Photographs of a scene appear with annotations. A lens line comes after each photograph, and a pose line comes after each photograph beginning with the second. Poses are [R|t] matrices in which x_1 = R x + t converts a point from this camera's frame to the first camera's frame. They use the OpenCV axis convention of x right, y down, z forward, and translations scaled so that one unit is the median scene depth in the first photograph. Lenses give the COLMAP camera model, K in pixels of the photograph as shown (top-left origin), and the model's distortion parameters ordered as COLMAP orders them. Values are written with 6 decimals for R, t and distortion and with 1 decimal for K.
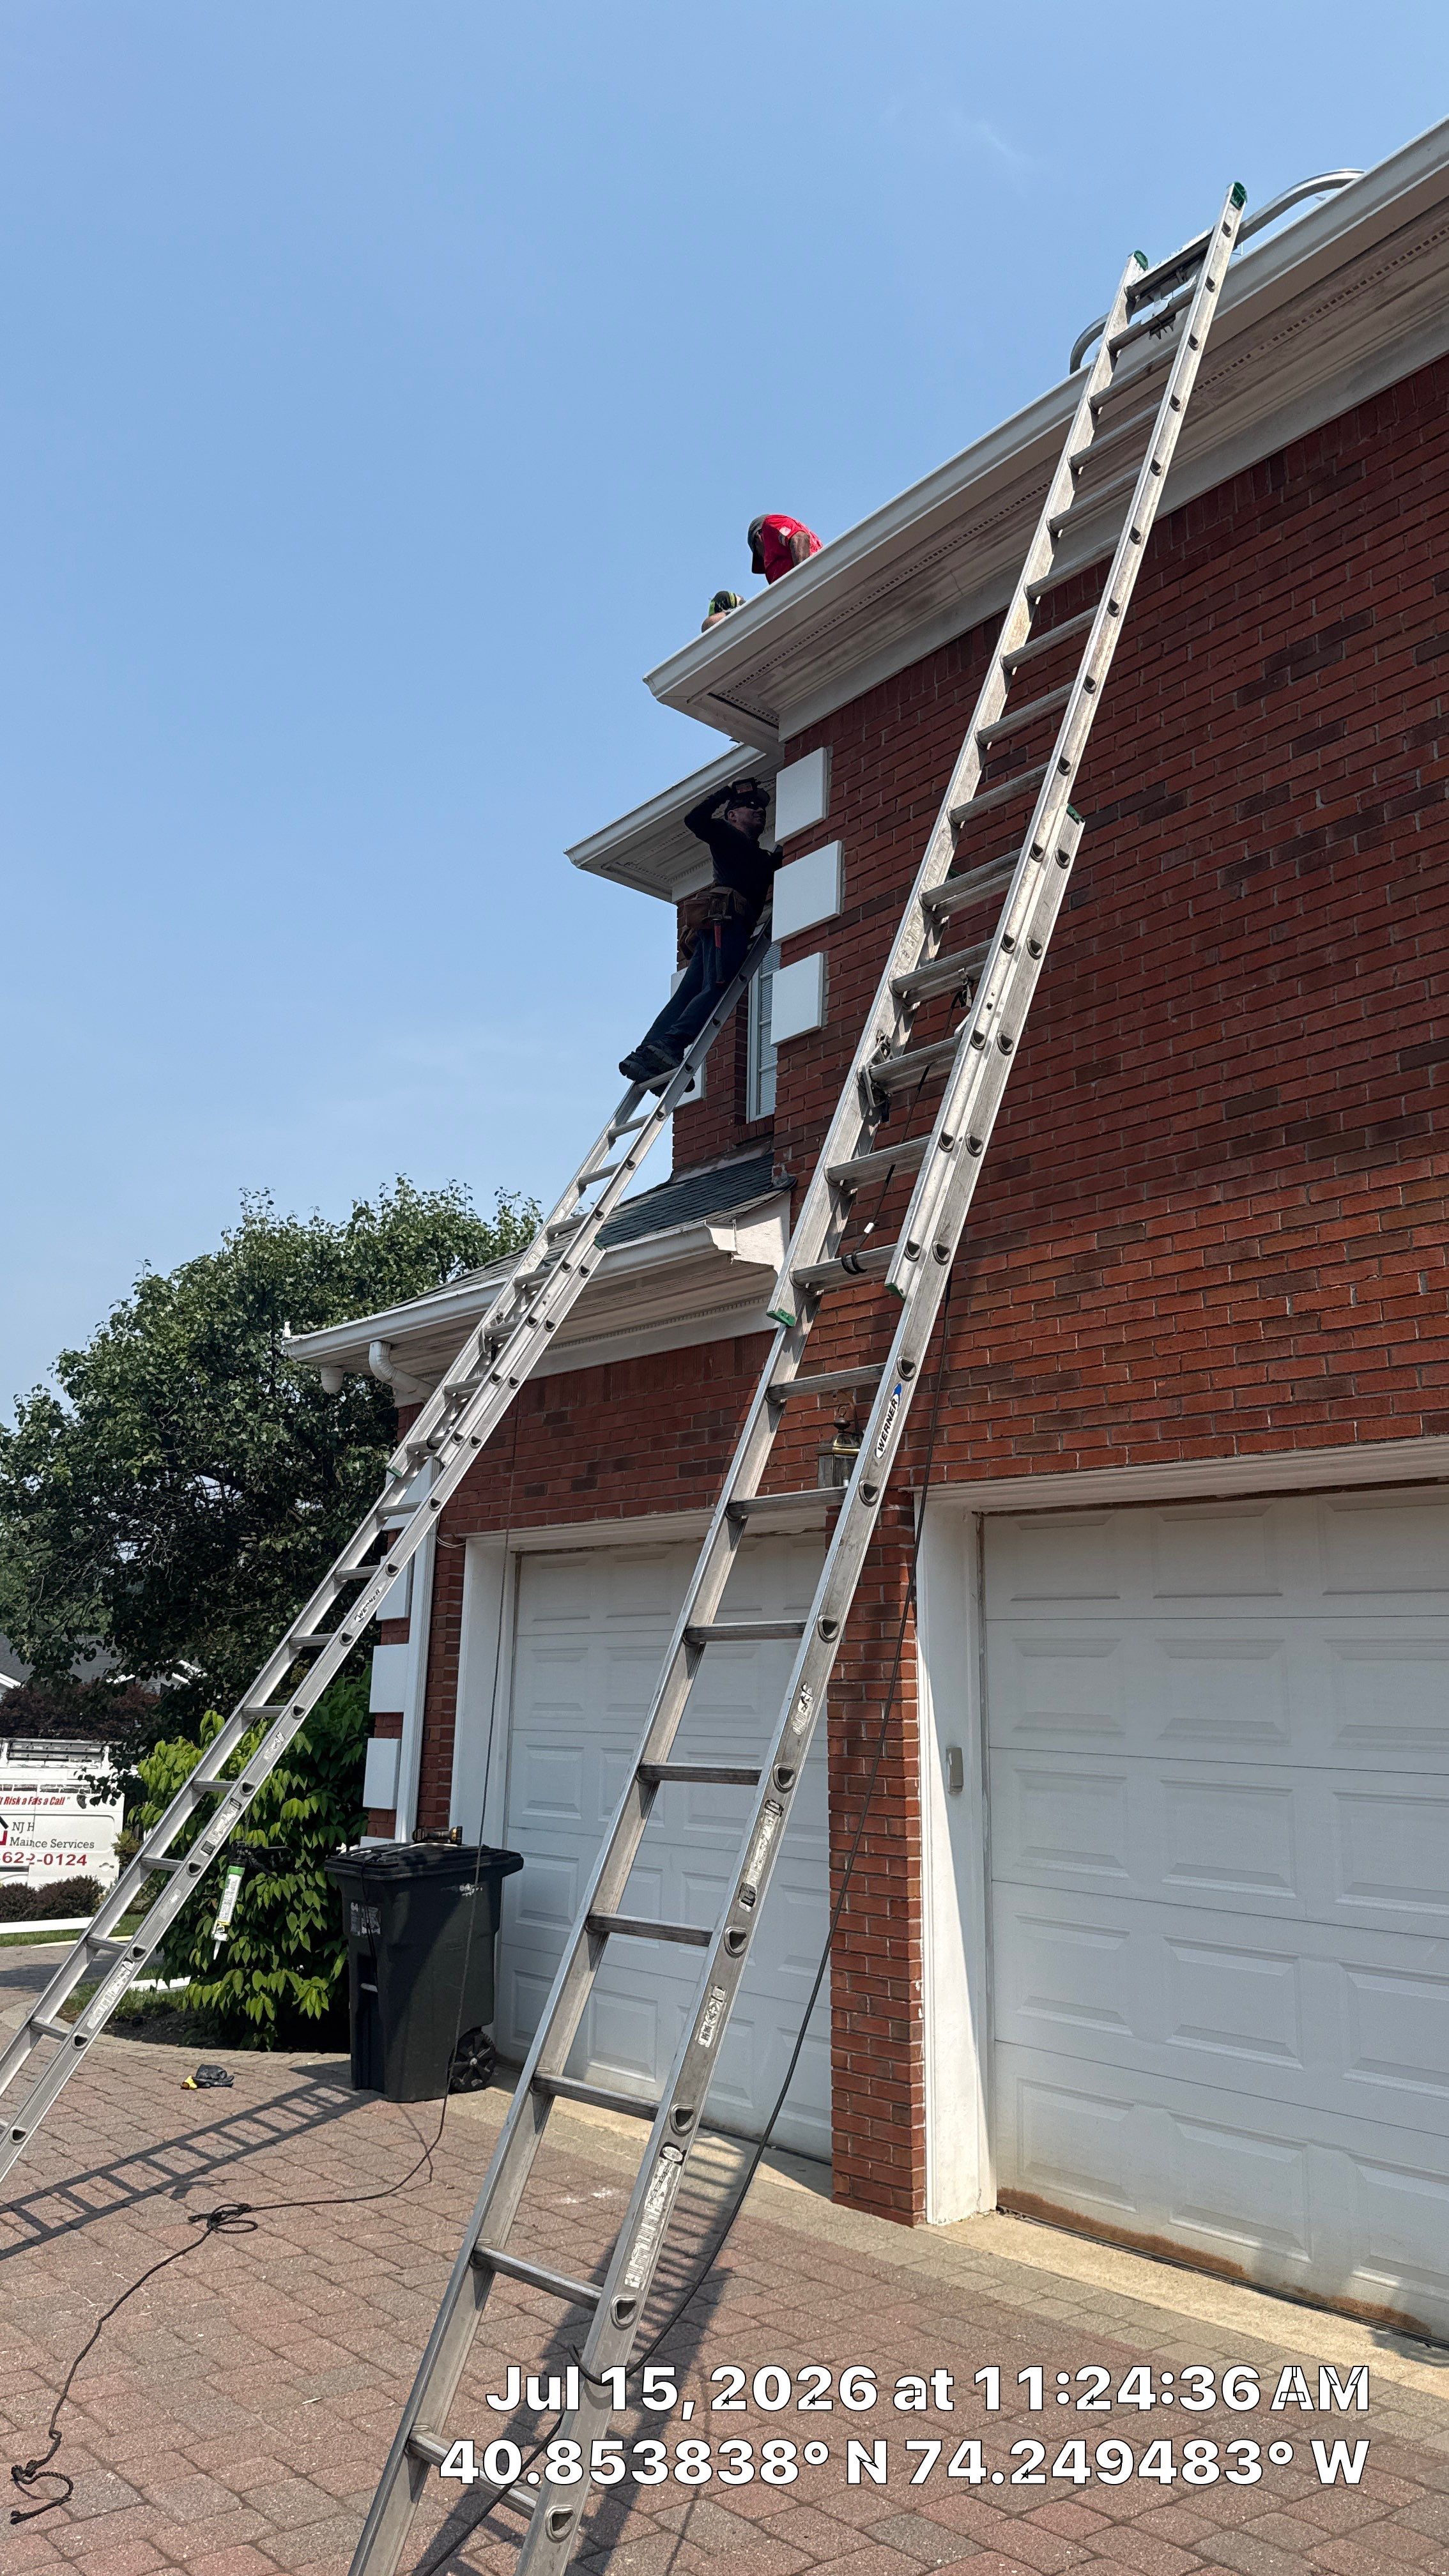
lens RADIAL K [[1791.1, 0, 717.2], [0, 1791.1, 1272.6], [0, 0, 1]] dist [0.207994, -0.460332]
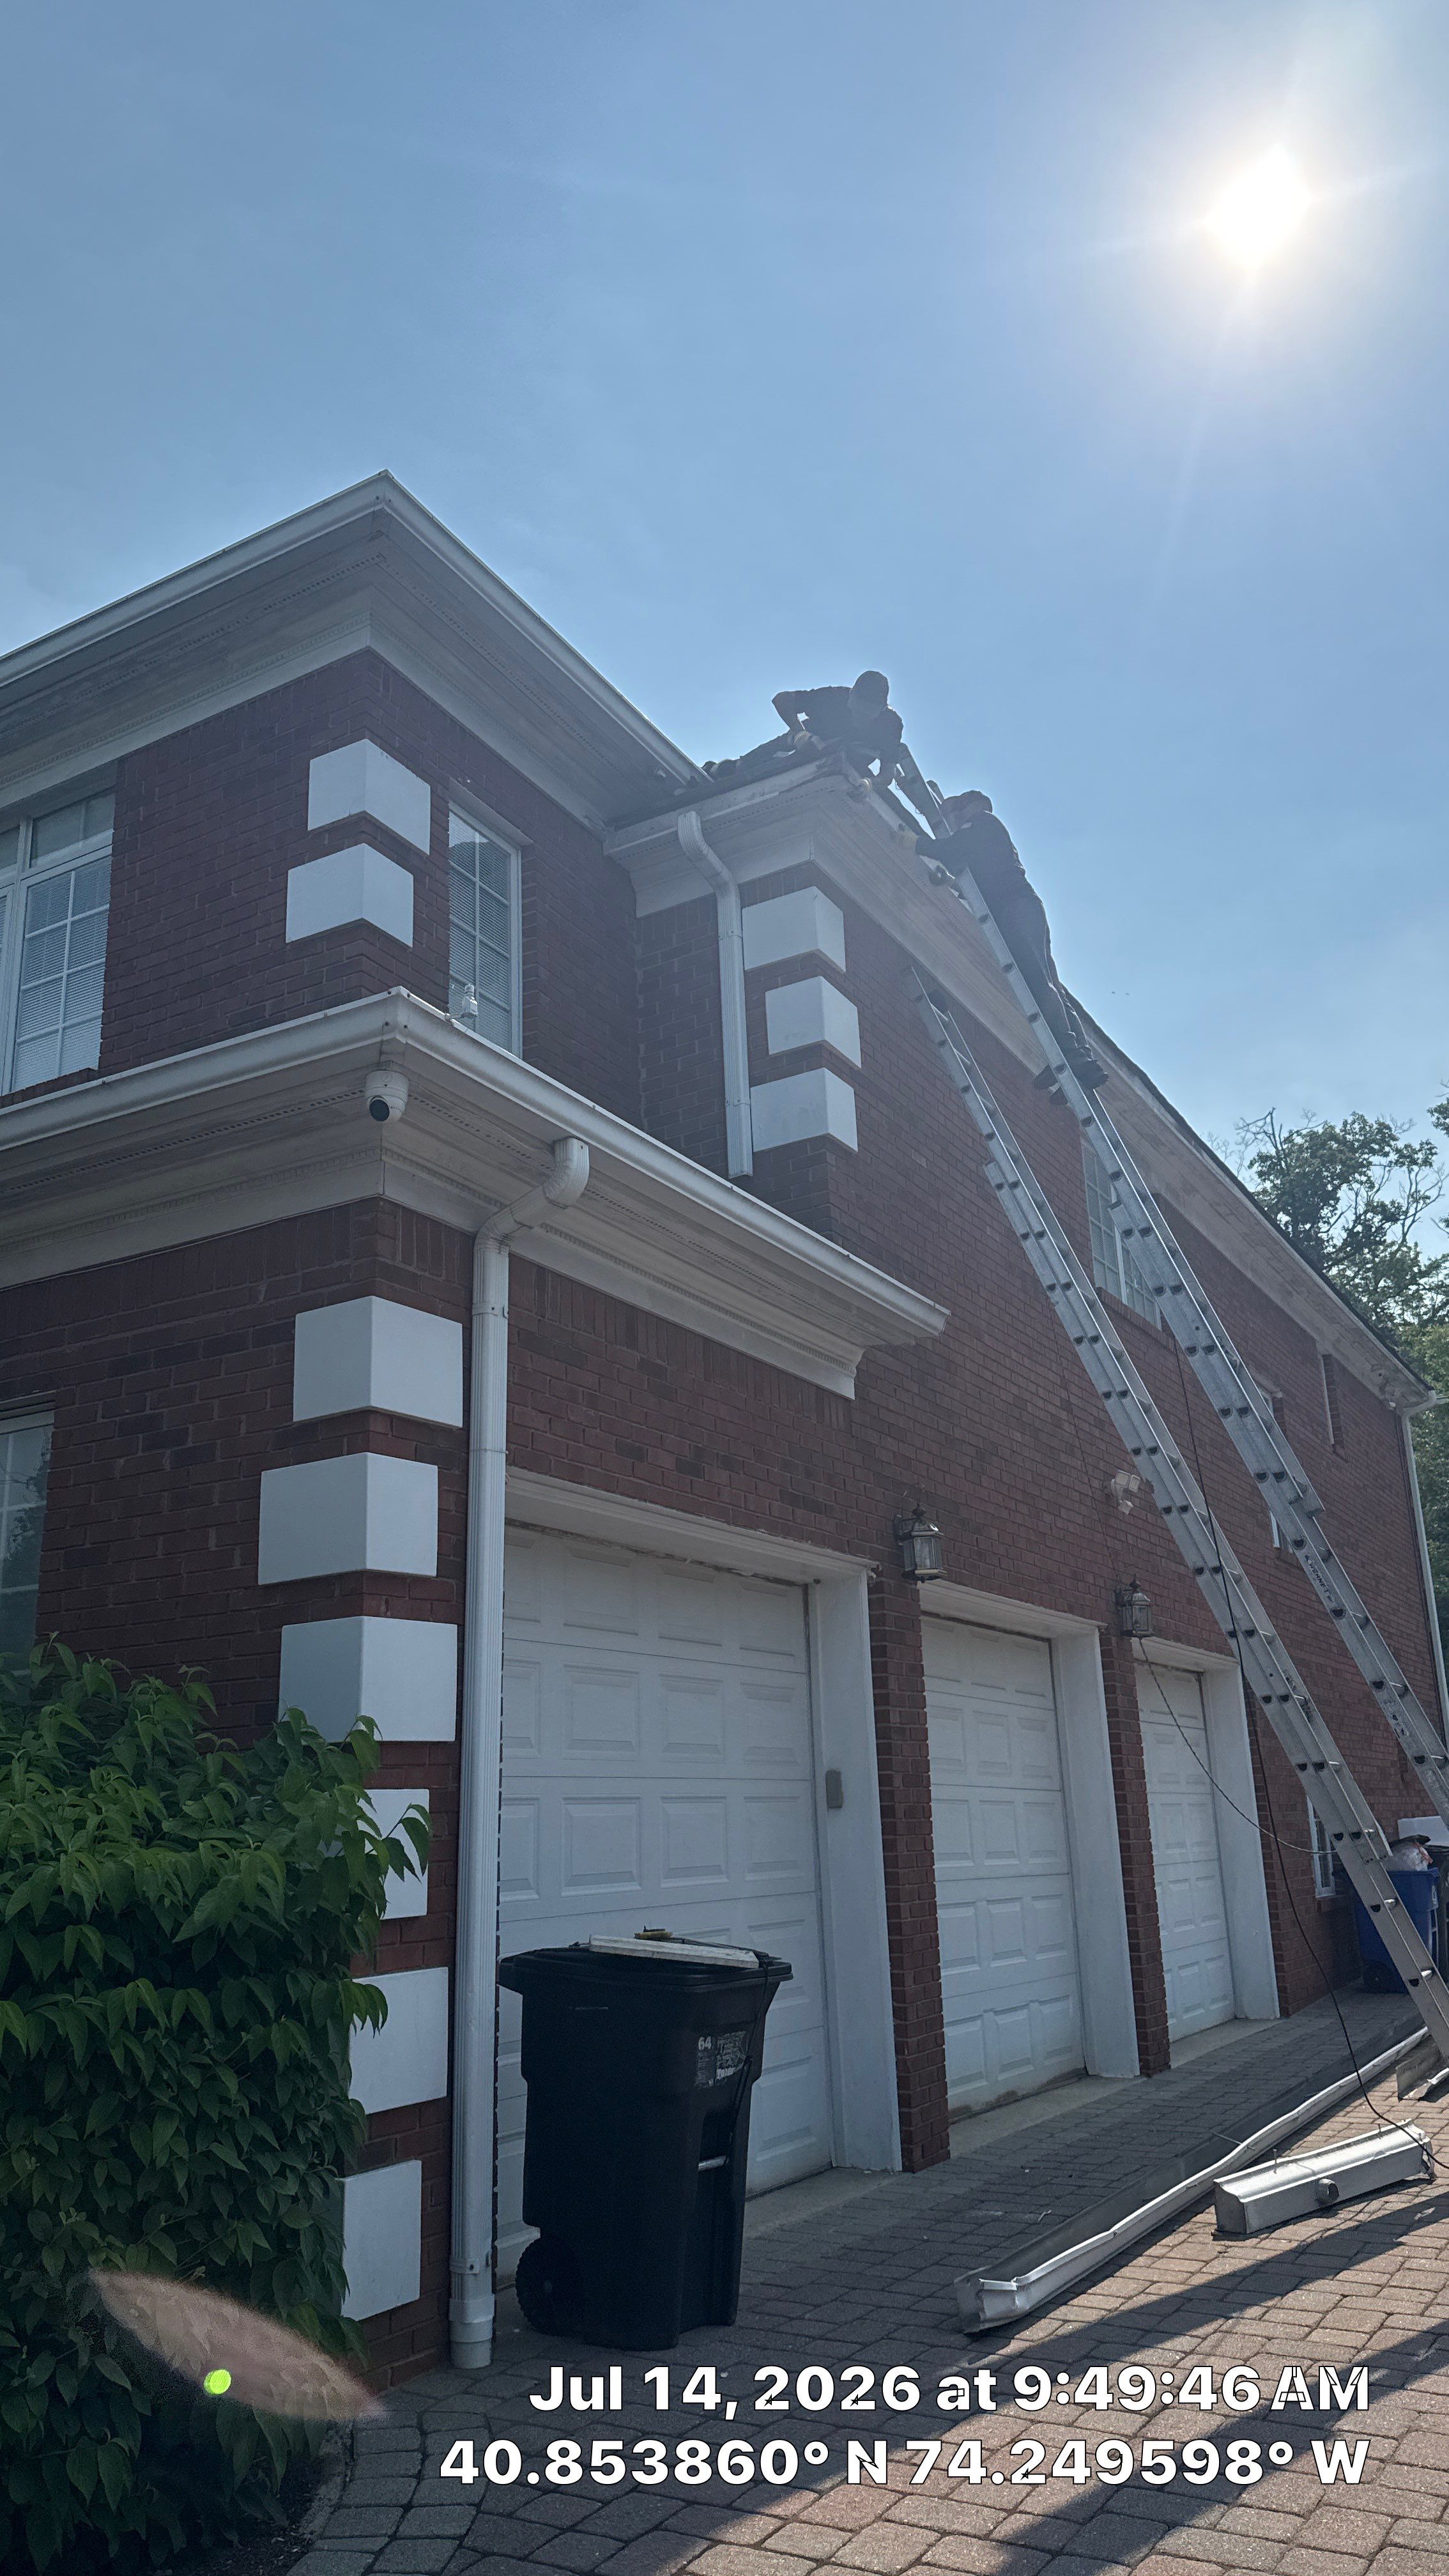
lens RADIAL K [[1790.0, 0, 740.4], [0, 1790.0, 1302.9], [0, 0, 1]] dist [0.203110, -0.412633]
pose [[-0.360441, 0.249977, 0.898662, -0.946807], [-0.196528, 0.921444, -0.335138, 0.359555], [-0.911844, -0.297410, -0.282998, 1.396038]]
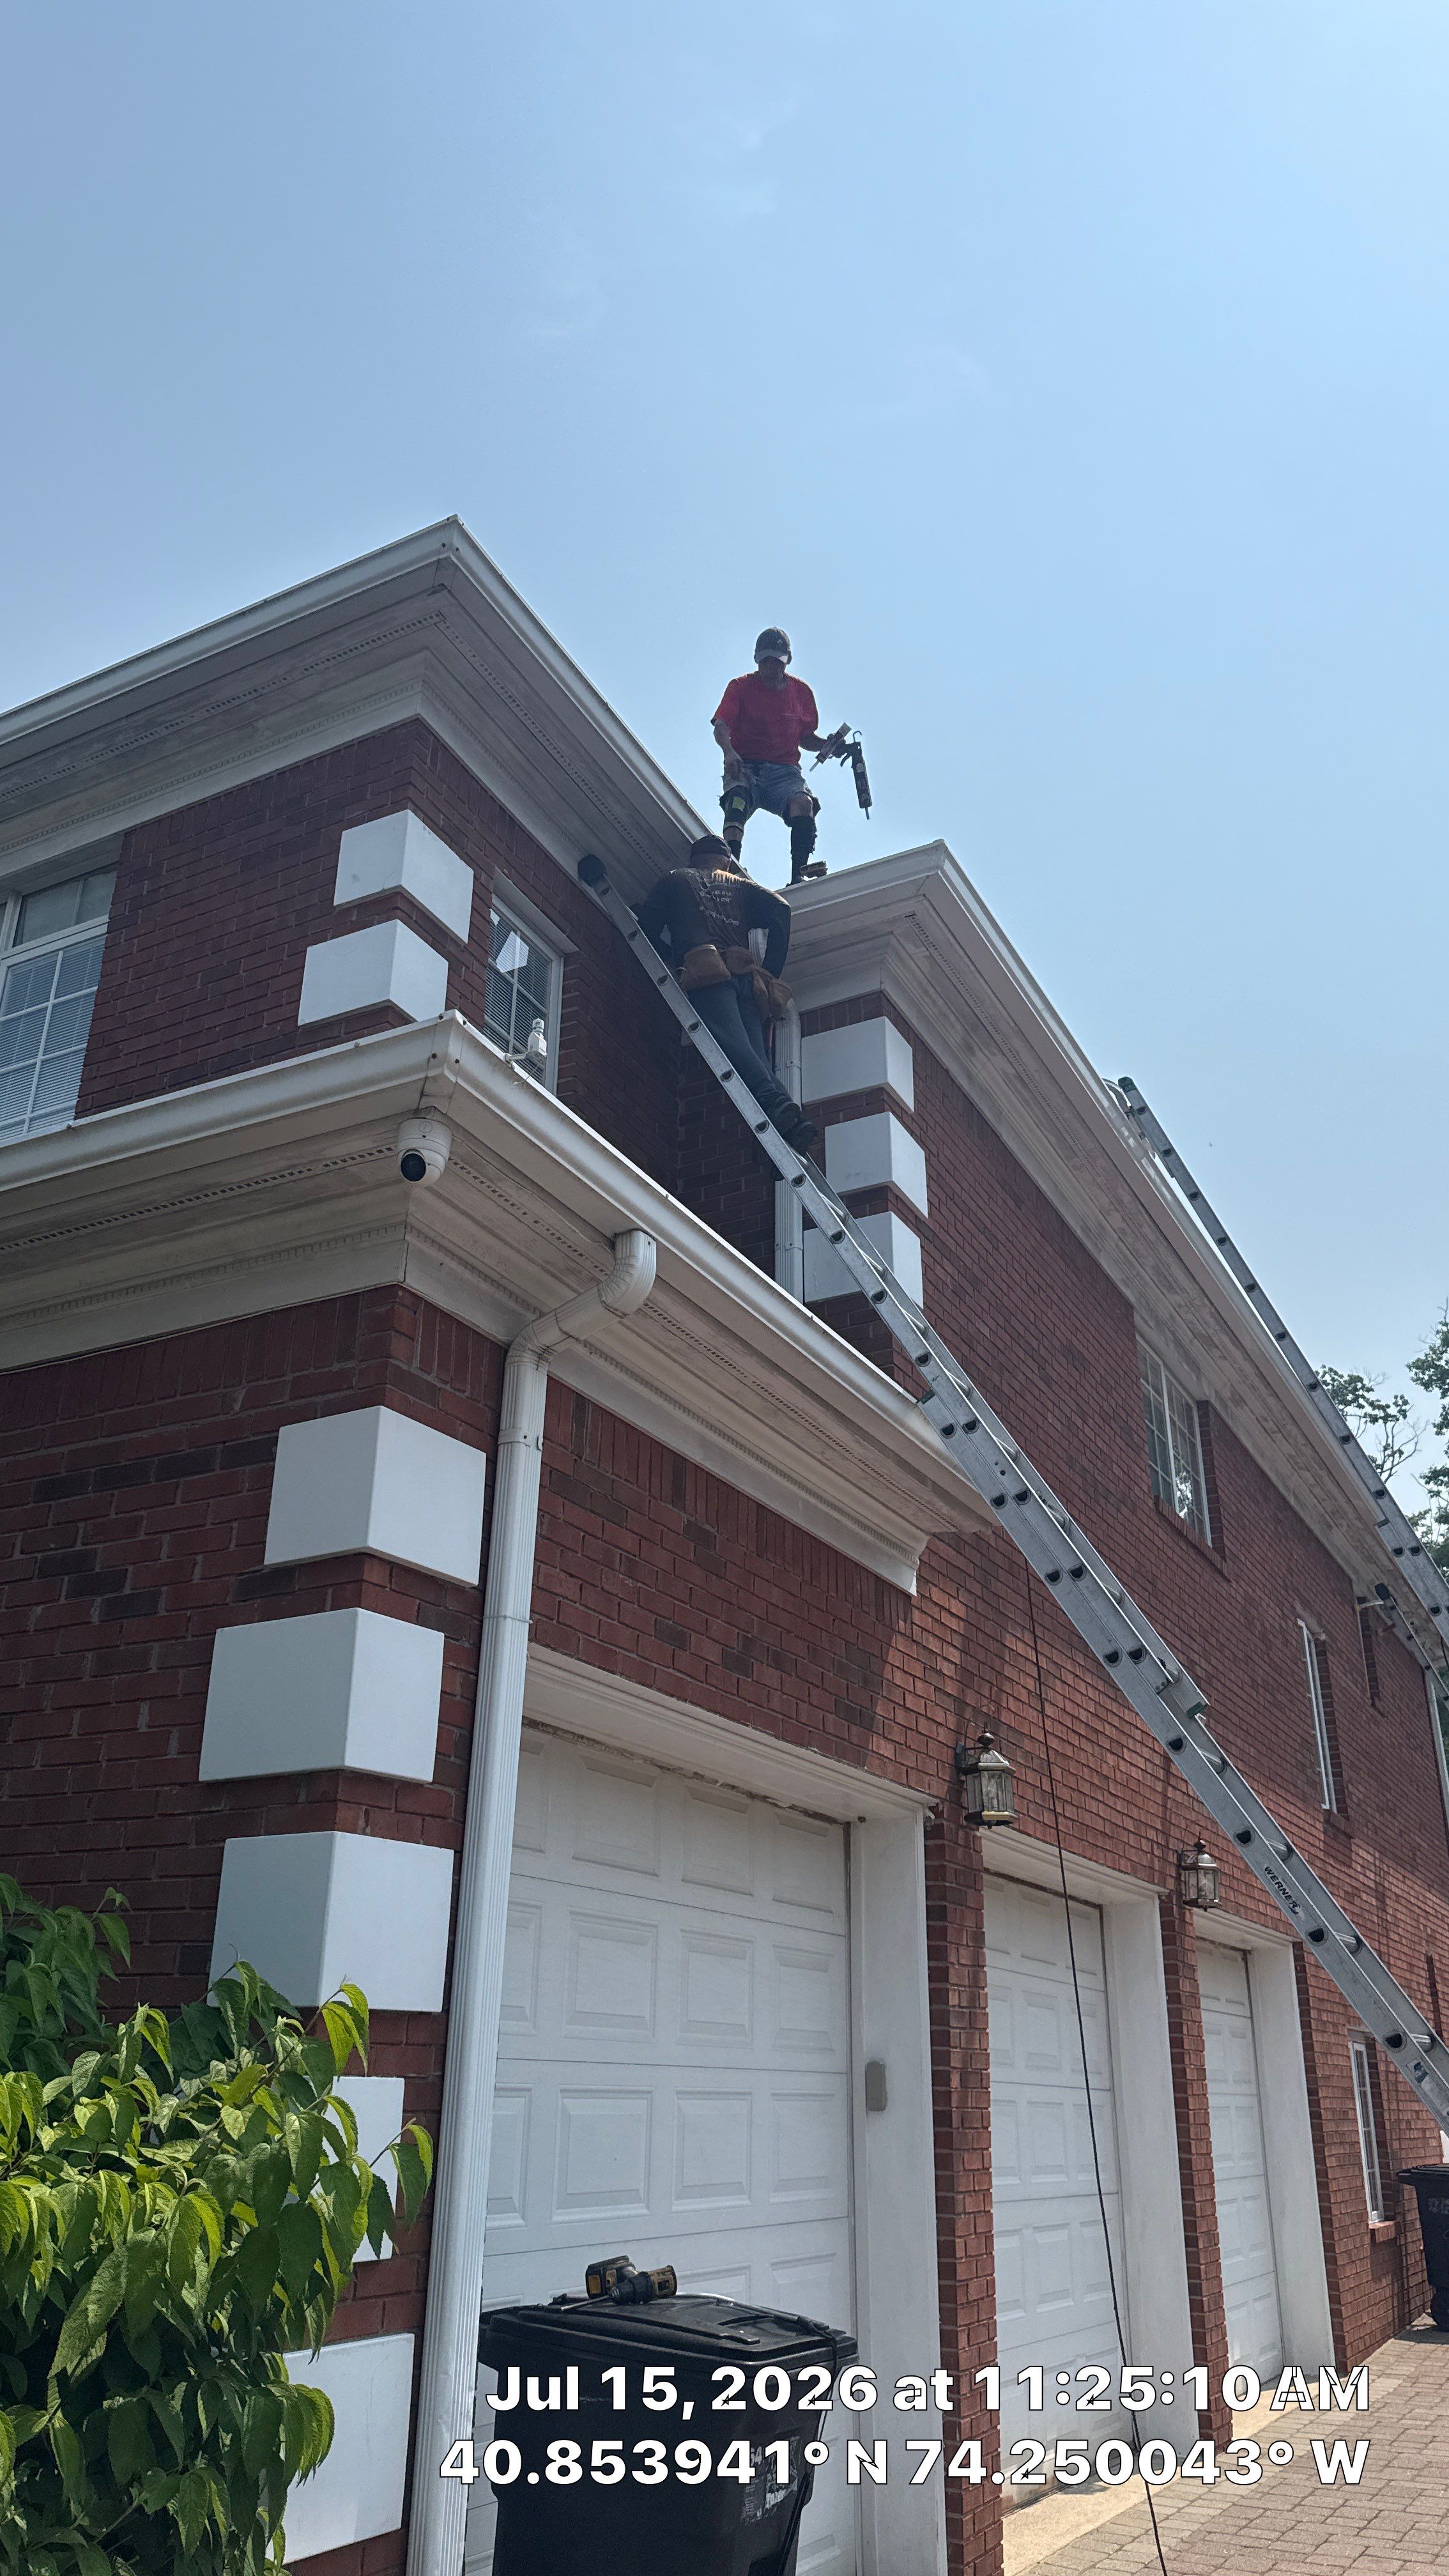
lens RADIAL K [[1791.1, 0, 717.2], [0, 1791.1, 1272.6], [0, 0, 1]] dist [0.207994, -0.460332]
pose [[-0.385922, 0.349936, 0.853586, -0.782826], [-0.242603, 0.854202, -0.459873, 0.342857], [-0.890061, -0.384557, -0.244760, 1.387566]]
